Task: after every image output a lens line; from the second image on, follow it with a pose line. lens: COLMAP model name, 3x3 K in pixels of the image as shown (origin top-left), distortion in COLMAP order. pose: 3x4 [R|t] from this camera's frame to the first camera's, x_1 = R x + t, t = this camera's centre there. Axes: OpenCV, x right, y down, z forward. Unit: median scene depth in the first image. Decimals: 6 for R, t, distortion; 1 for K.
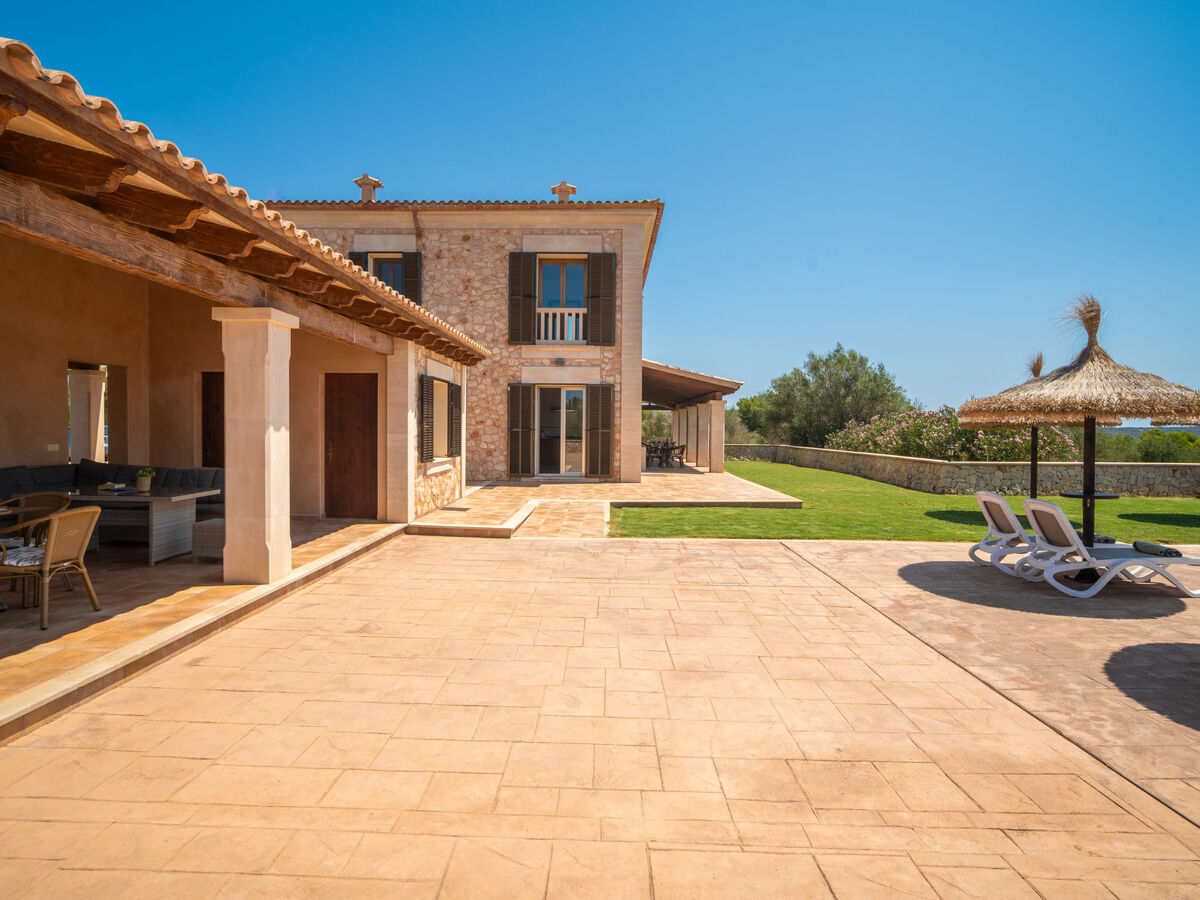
lens RADIAL K [[650.6, 0, 599.2], [0, 650.6, 447.9], [0, 0, 1]] dist [-0.040902, 0.022212]
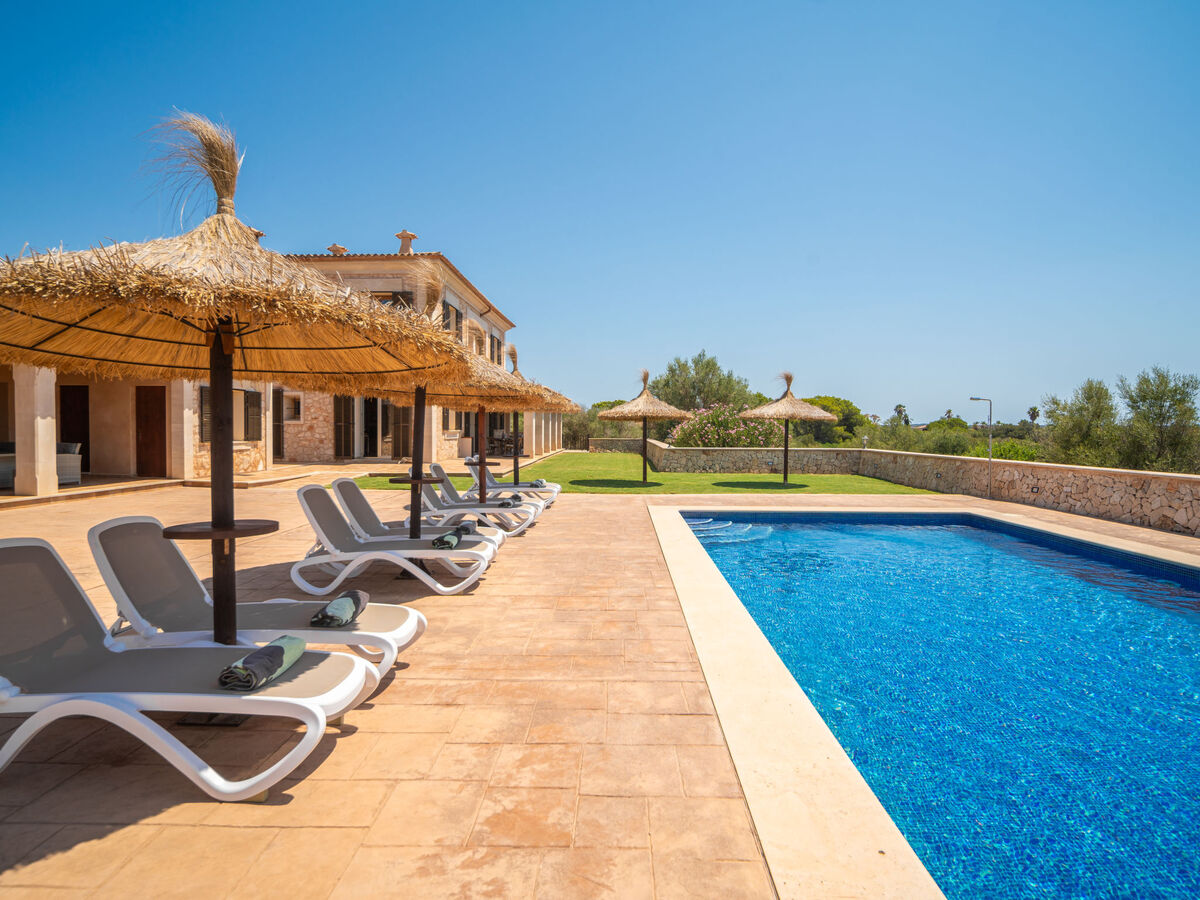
lens RADIAL K [[650.6, 0, 599.2], [0, 650.6, 447.9], [0, 0, 1]] dist [-0.040902, 0.022212]
pose [[0.999590, -0.001362, -0.028611, 0.454350], [0.001334, 0.999999, -0.001013, 0.023974], [0.028612, 0.000975, 0.999590, -0.327941]]
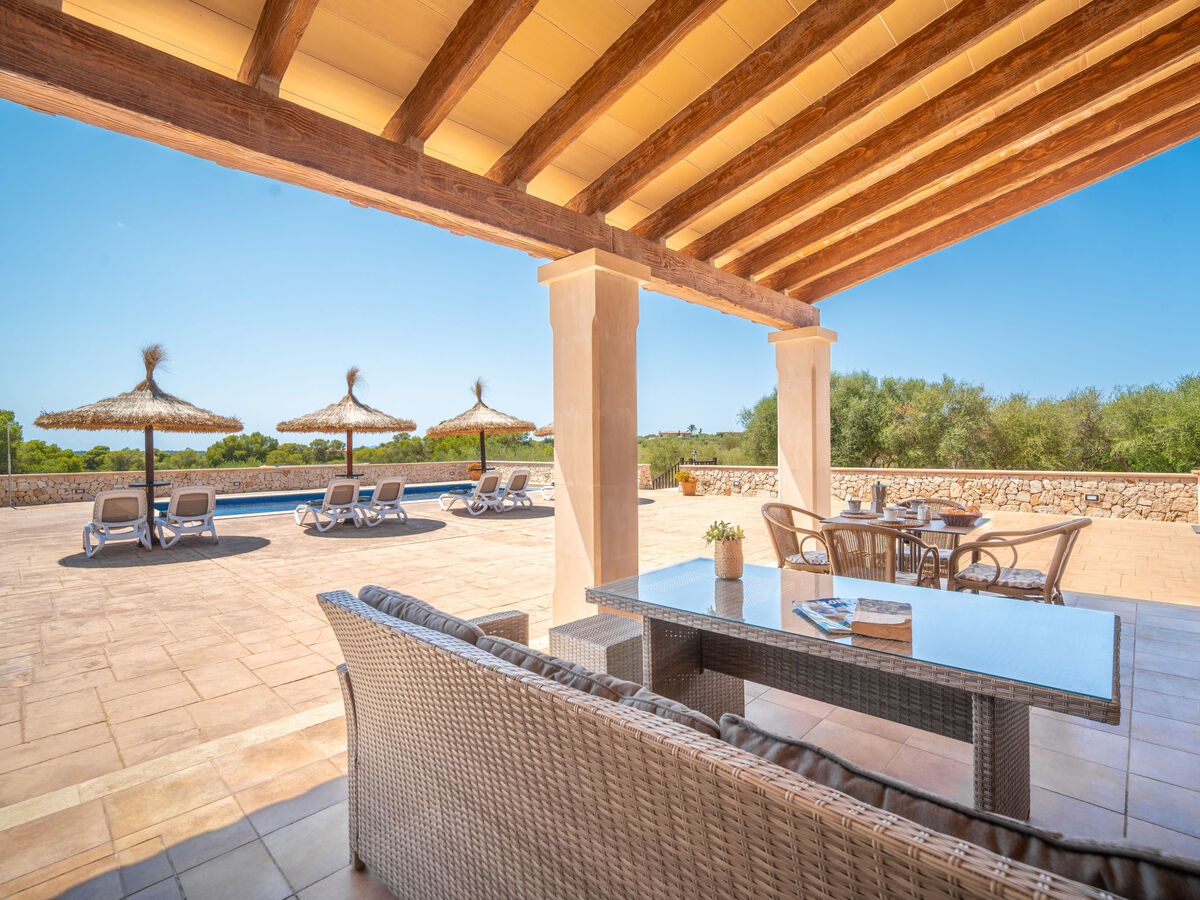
lens RADIAL K [[587.4, 0, 600.0], [0, 587.4, 450.0], [0, 0, 1]] dist [0.002025, 0.001866]
pose [[-0.723077, -0.008243, 0.690719, -0.377418], [0.022212, 0.999134, 0.035176, -0.011785], [-0.690411, 0.040777, -0.722268, 0.540297]]
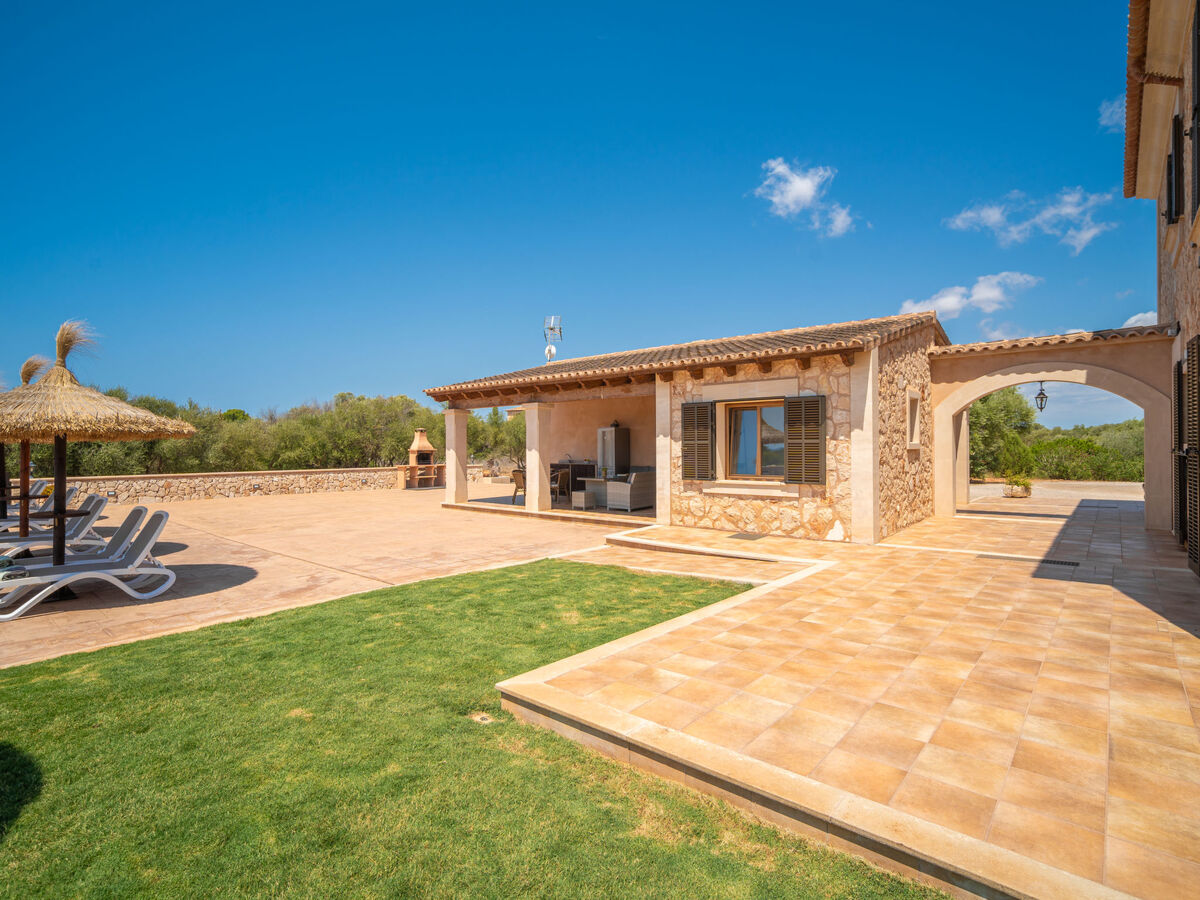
lens RADIAL K [[612.1, 0, 596.4], [0, 612.1, 452.2], [0, 0, 1]] dist [-0.033435, 0.017577]
pose [[-0.645952, -0.001826, -0.763376, 0.409198], [-0.025695, 0.999483, 0.019351, -0.025304], [0.762946, 0.032115, -0.645664, 0.951386]]
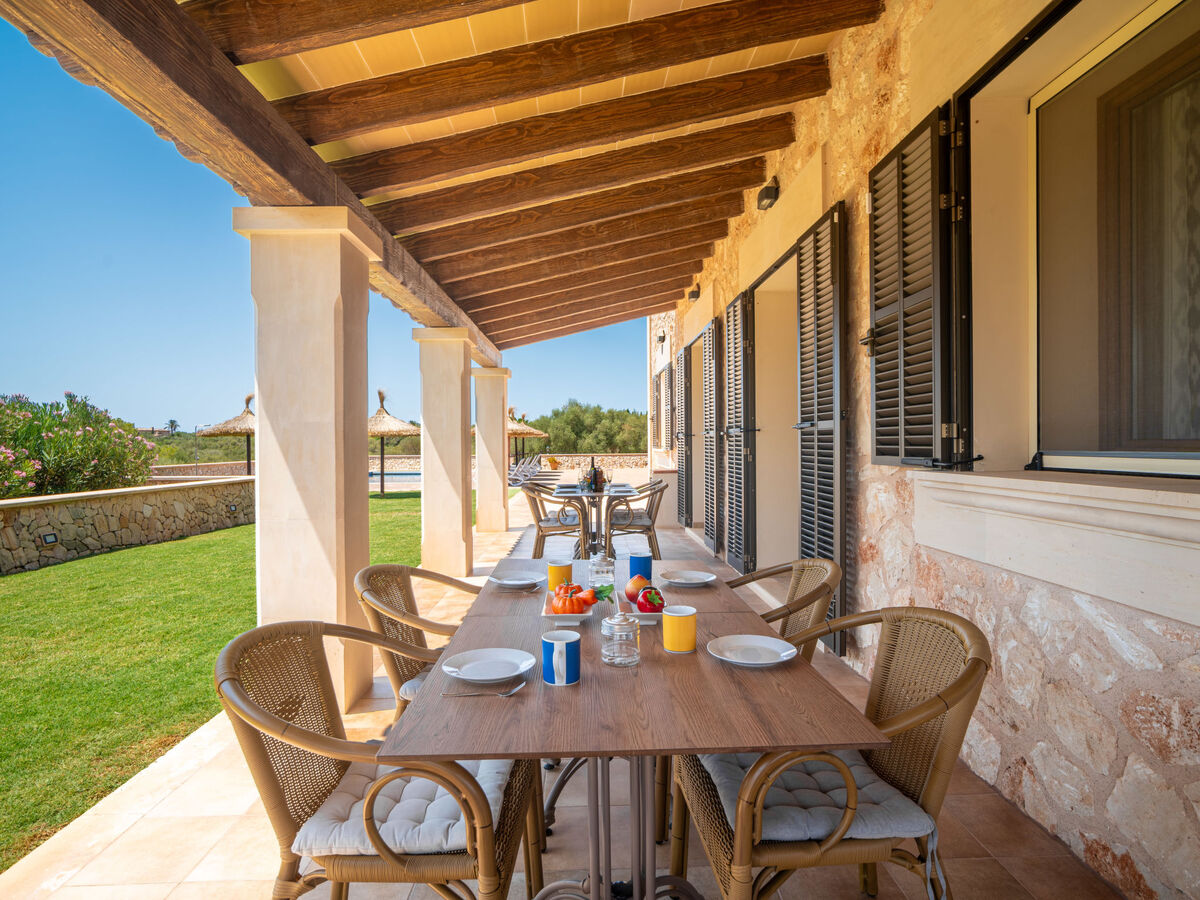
lens RADIAL K [[650.6, 0, 599.2], [0, 650.6, 447.9], [0, 0, 1]] dist [-0.040902, 0.022212]
pose [[-0.999678, -0.003317, -0.025173, 0.136923], [-0.004195, 0.999381, 0.034933, -0.040579], [0.025041, 0.035028, -0.999073, 1.835117]]
